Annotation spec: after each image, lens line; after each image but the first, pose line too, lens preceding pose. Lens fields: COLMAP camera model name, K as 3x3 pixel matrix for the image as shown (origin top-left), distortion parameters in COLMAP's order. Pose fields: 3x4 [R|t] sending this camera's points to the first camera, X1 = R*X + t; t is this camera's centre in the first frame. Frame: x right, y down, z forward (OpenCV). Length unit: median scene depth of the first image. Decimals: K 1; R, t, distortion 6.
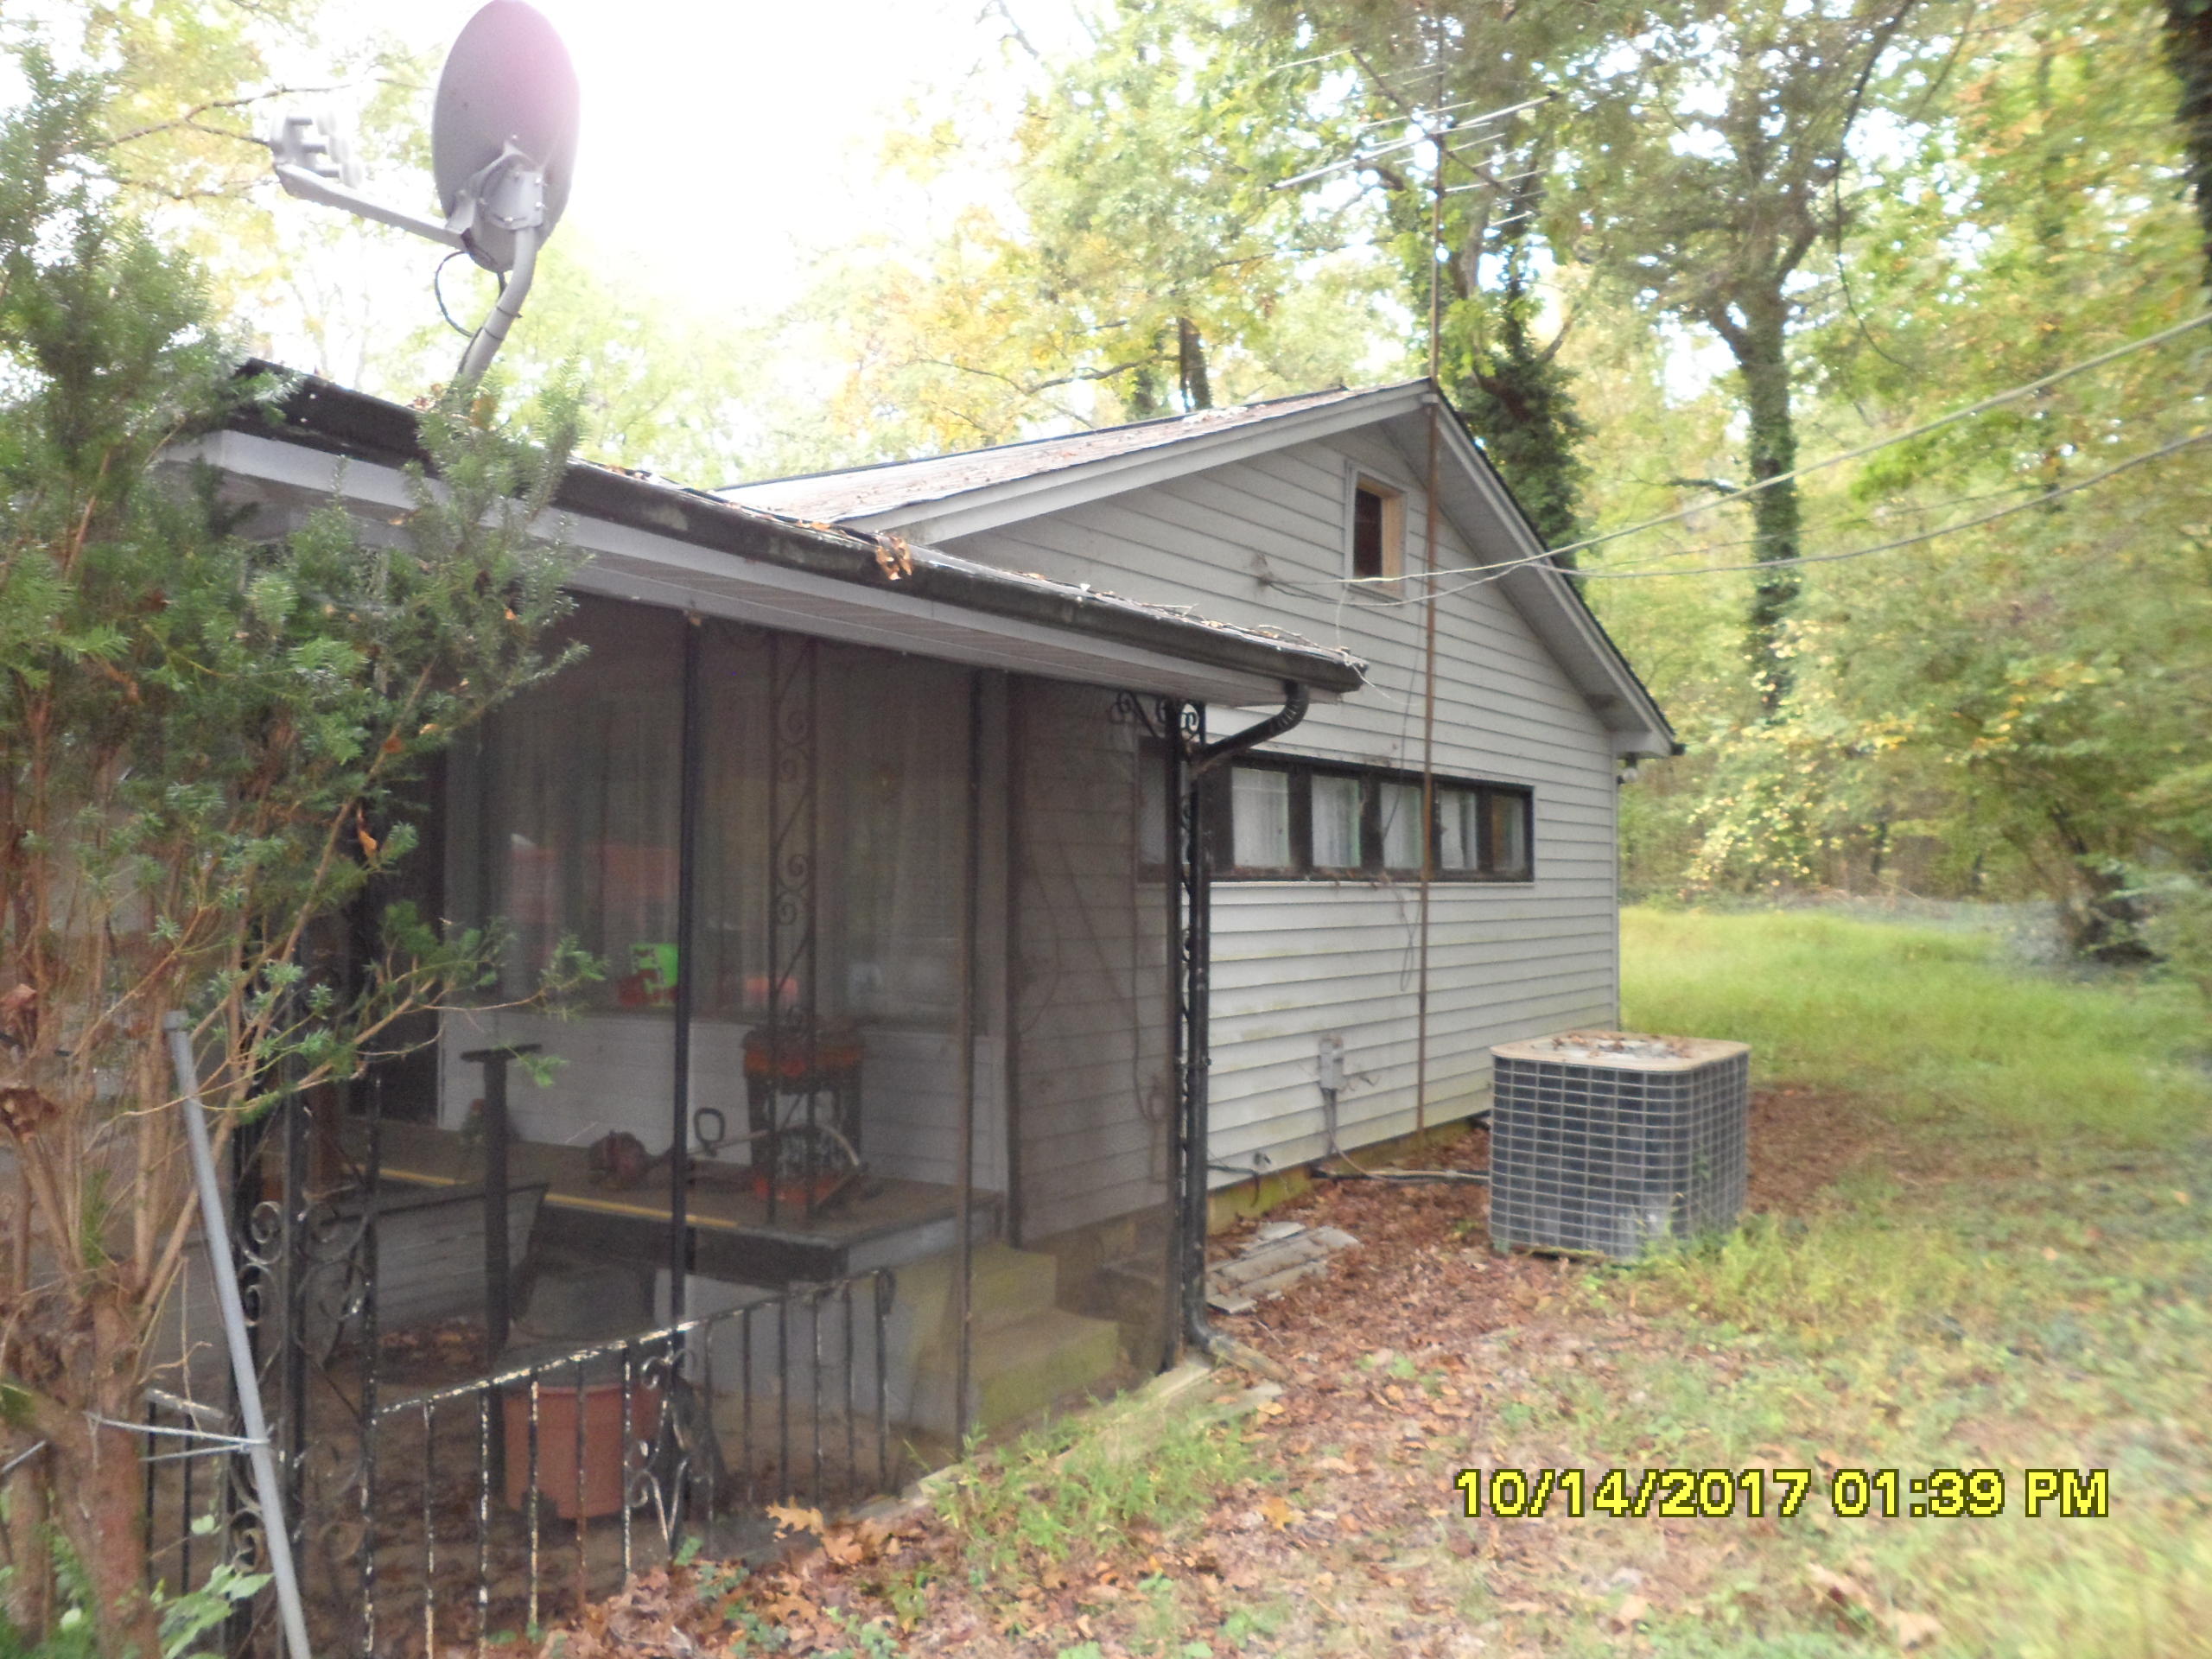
lens RADIAL K [[1798.1, 0, 1110.7], [0, 1798.1, 833.4], [0, 0, 1]] dist [-0.025300, 0.020068]
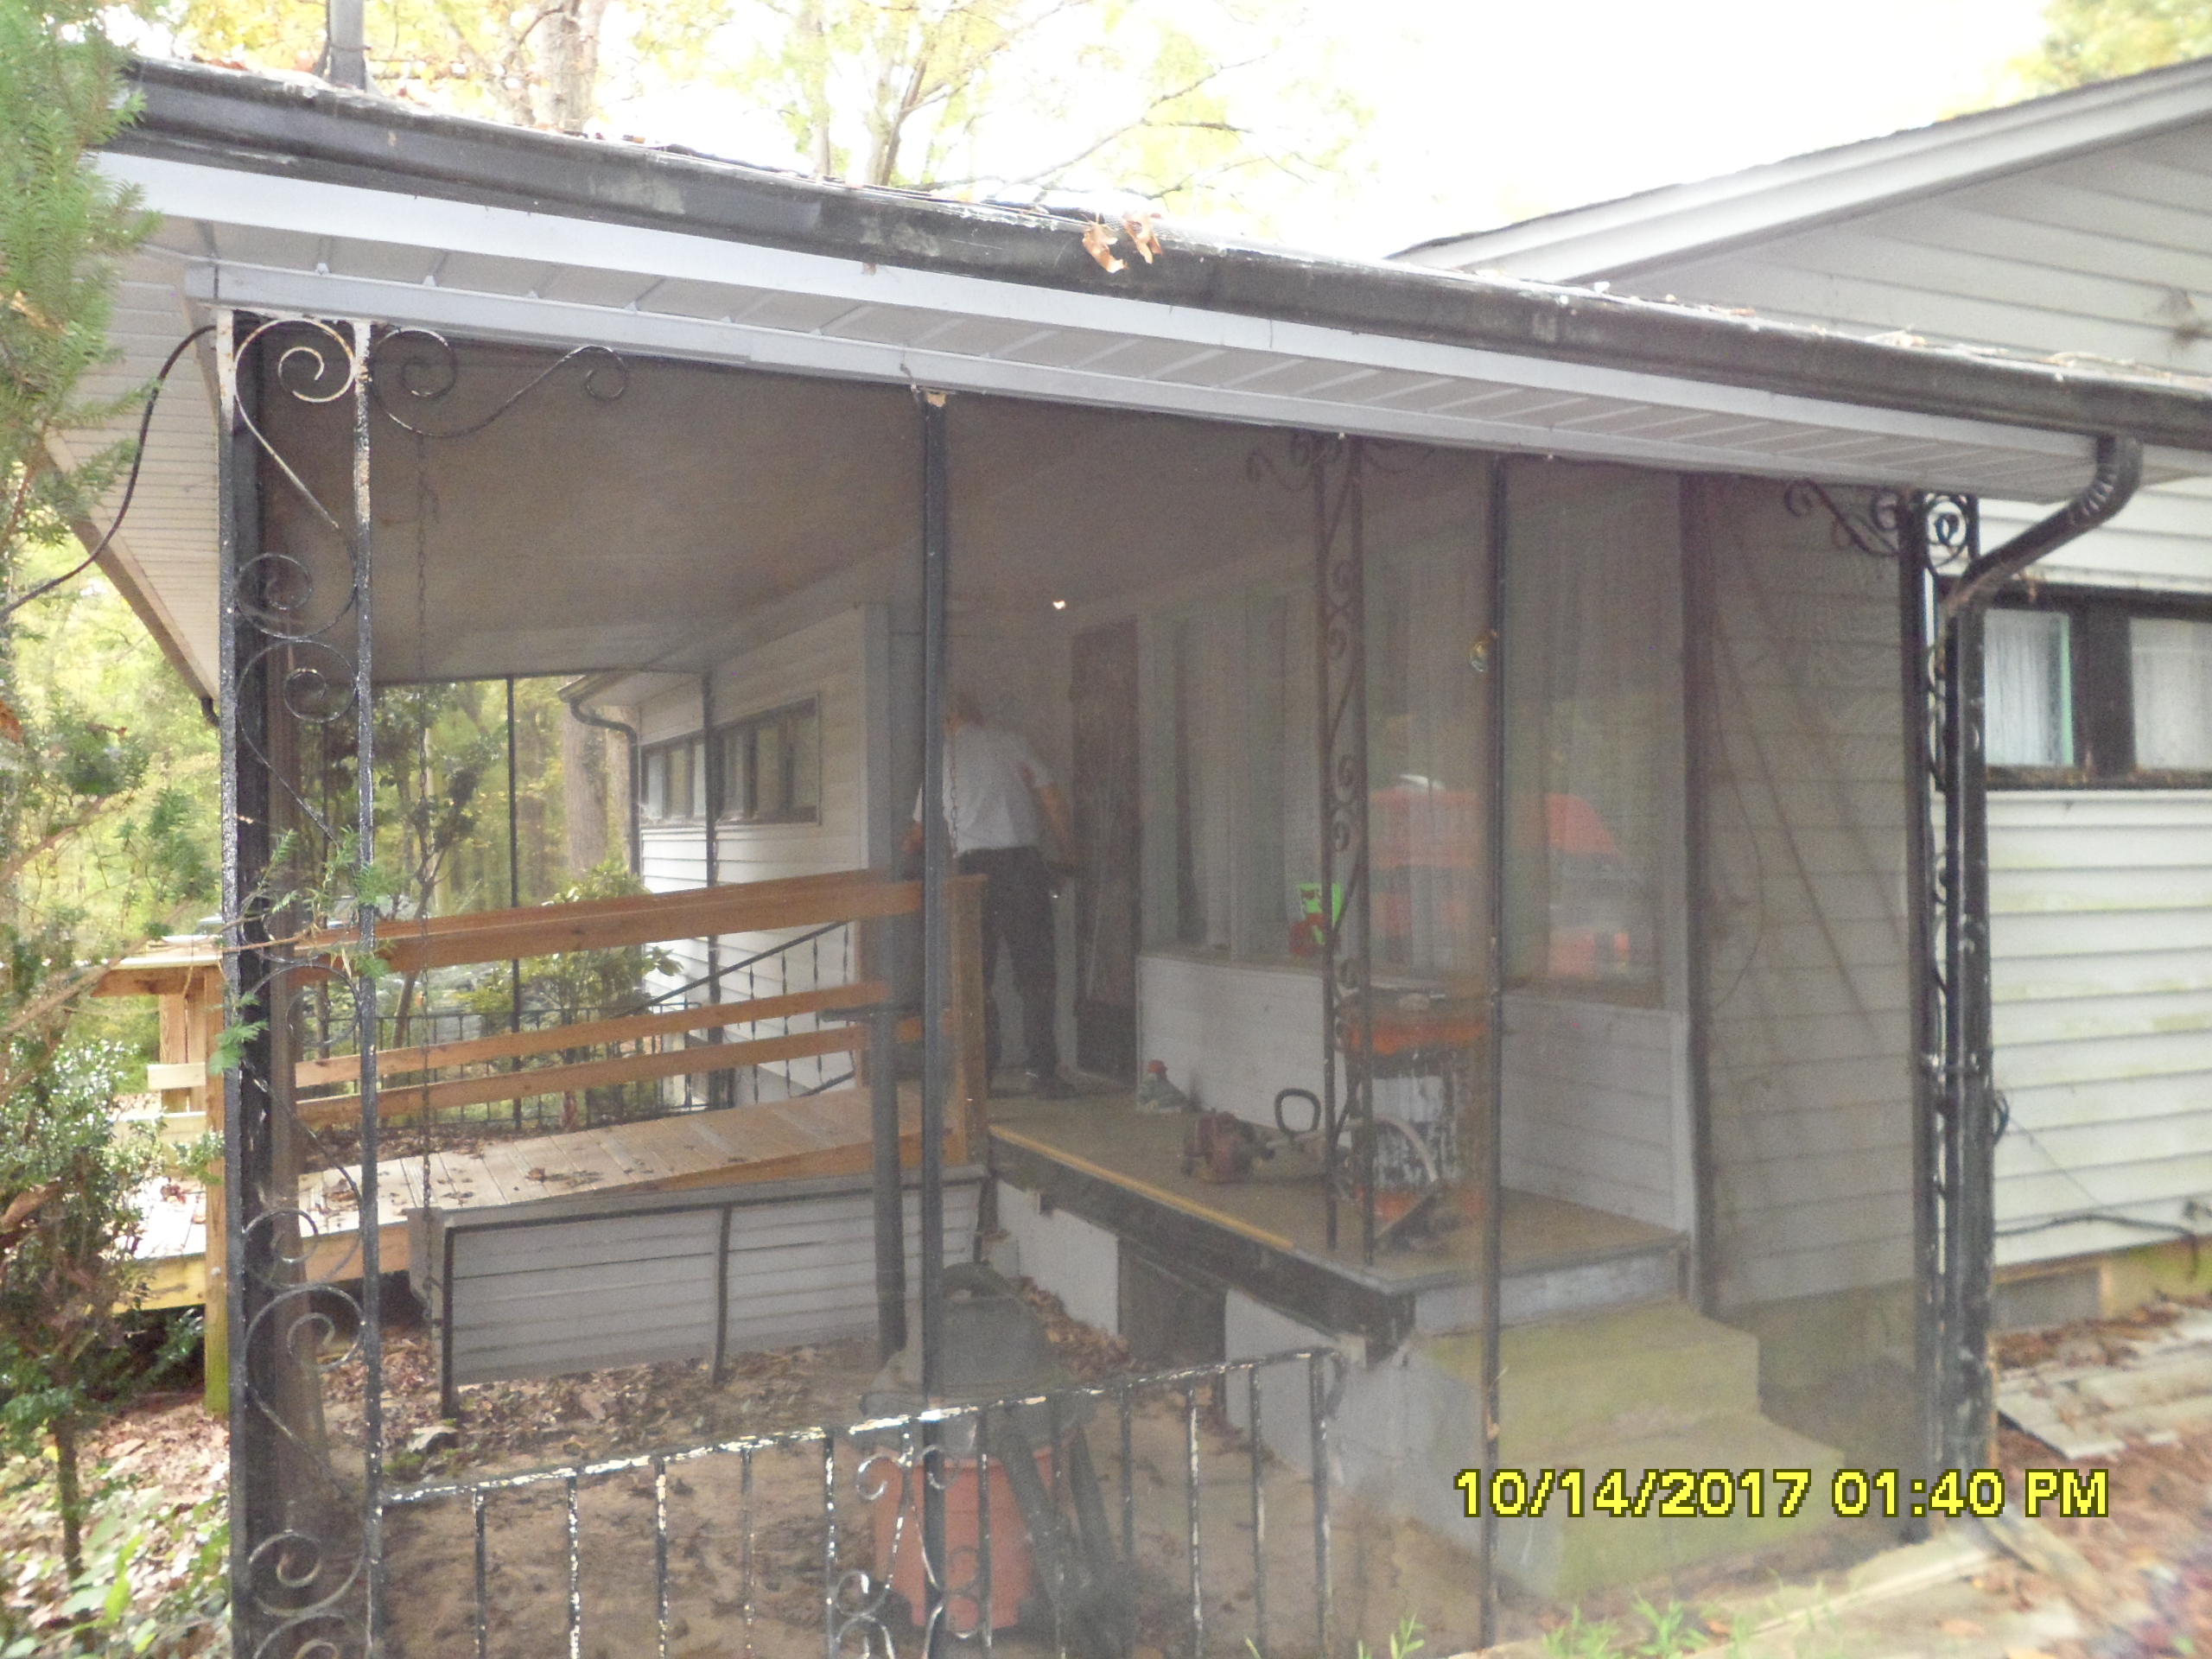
lens RADIAL K [[1798.1, 0, 1101.2], [0, 1798.1, 829.6], [0, 0, 1]] dist [-0.025300, 0.020068]
pose [[0.841962, -0.014199, -0.539350, 0.133556], [0.027000, 0.999510, 0.015835, 0.026275], [0.538861, -0.027895, 0.841933, 0.309688]]
